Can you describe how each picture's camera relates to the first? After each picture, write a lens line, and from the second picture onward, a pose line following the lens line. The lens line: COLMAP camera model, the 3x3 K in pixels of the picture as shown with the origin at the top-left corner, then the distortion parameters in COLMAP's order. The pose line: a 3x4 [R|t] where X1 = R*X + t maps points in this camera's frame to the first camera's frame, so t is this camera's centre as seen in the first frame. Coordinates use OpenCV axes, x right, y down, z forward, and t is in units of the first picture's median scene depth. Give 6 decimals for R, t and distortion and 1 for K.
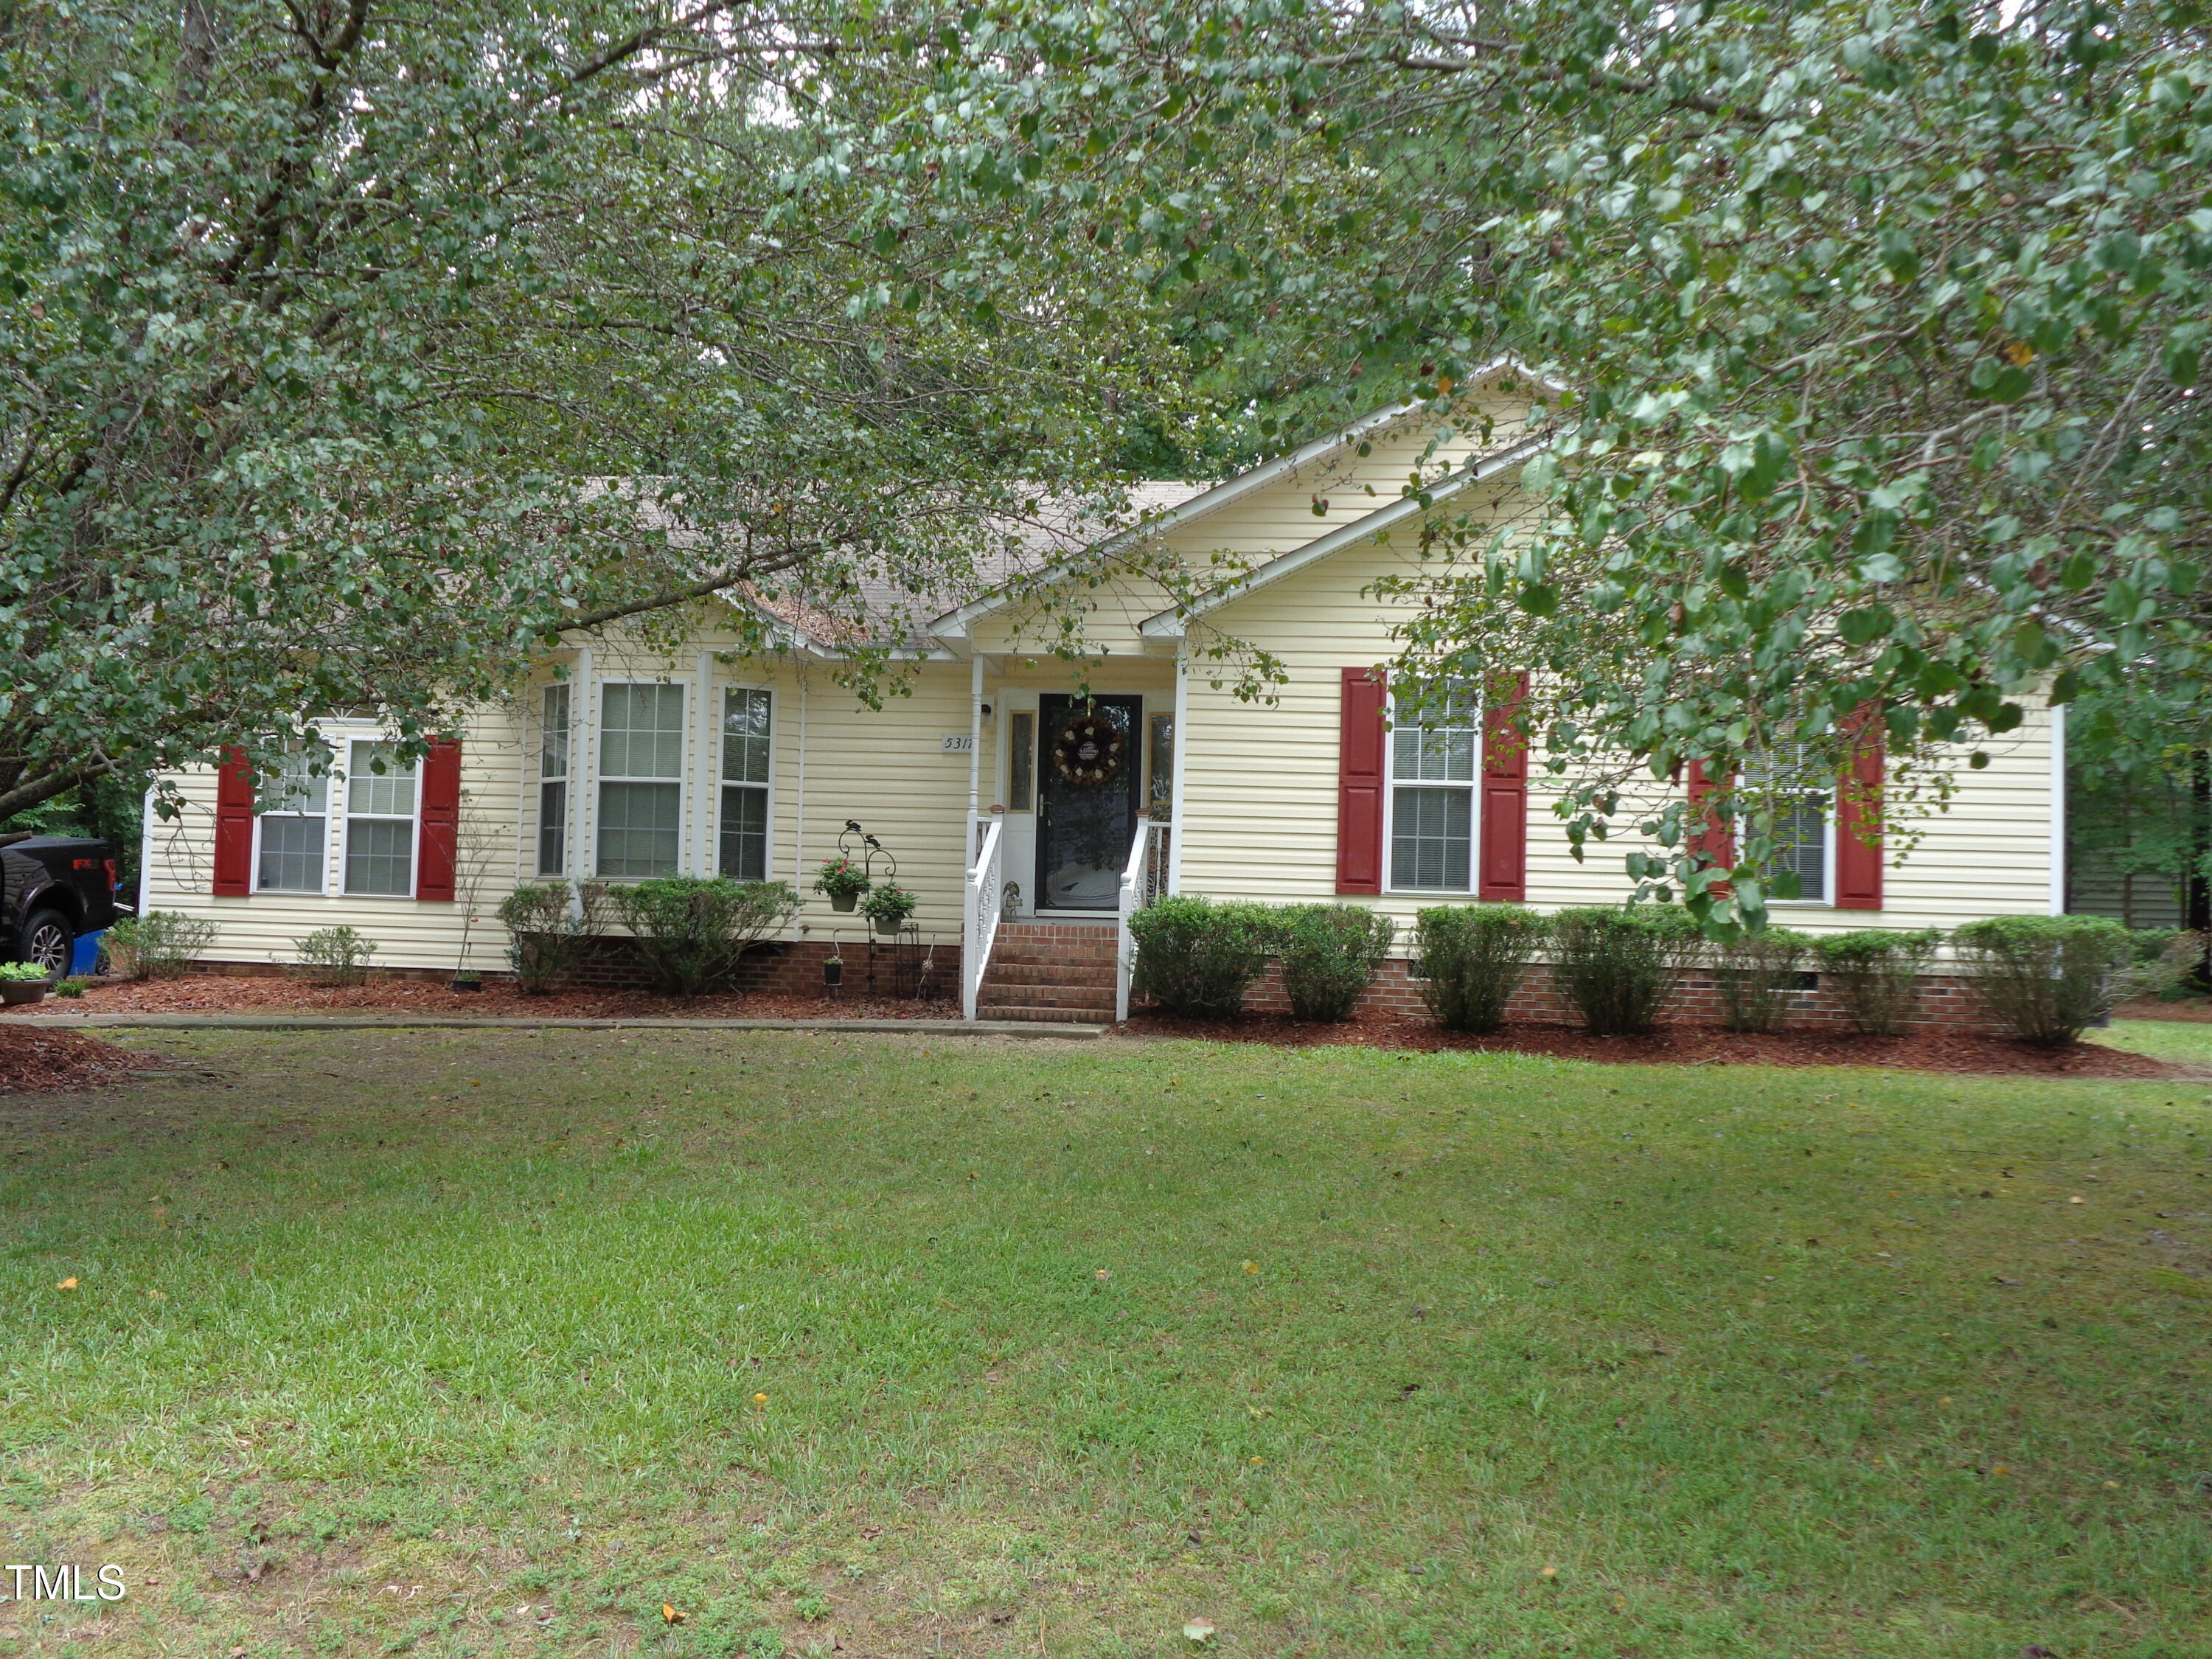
lens RADIAL K [[2093.6, 0, 1107.1], [0, 2093.6, 833.8], [0, 0, 1]] dist [0.048160, 0.000000]
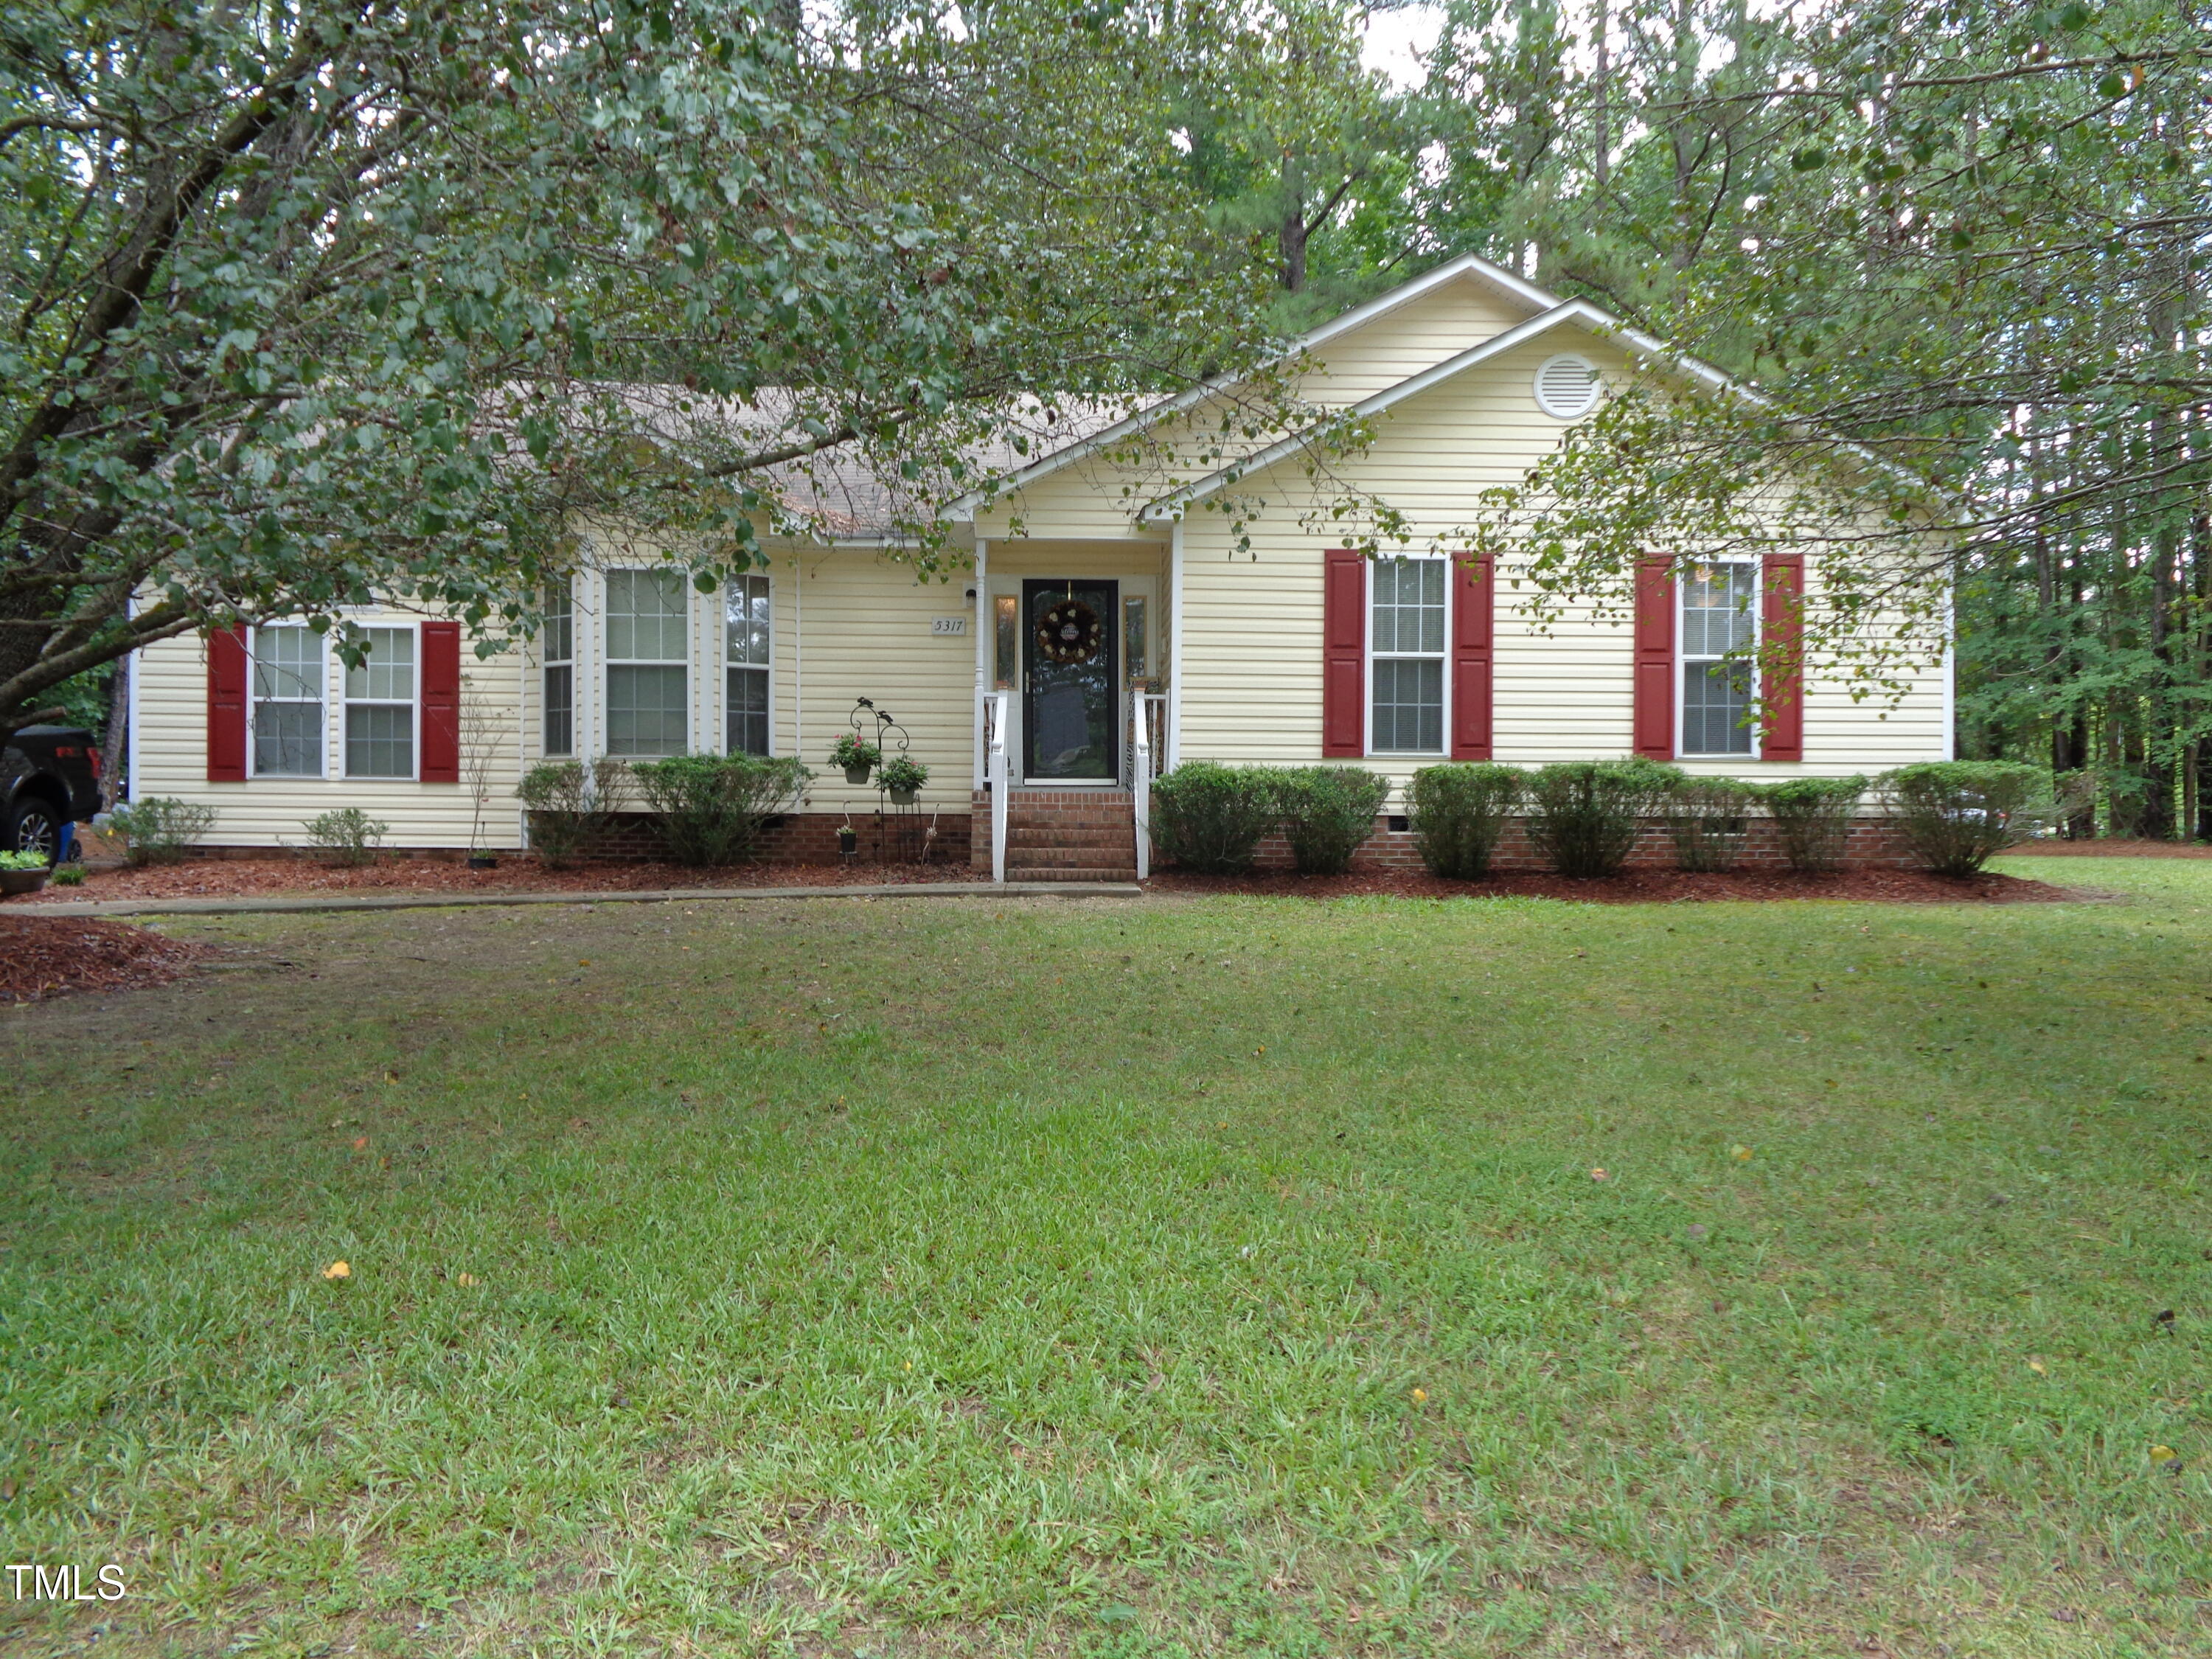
lens RADIAL K [[1650.9, 0, 1110.2], [0, 1650.9, 830.4], [0, 0, 1]] dist [0.055418, 0.002391]
pose [[0.989417, -0.025496, 0.142845, -0.119411], [0.016522, 0.997835, 0.063664, 0.009381], [-0.144159, -0.060630, 0.987695, 0.152188]]
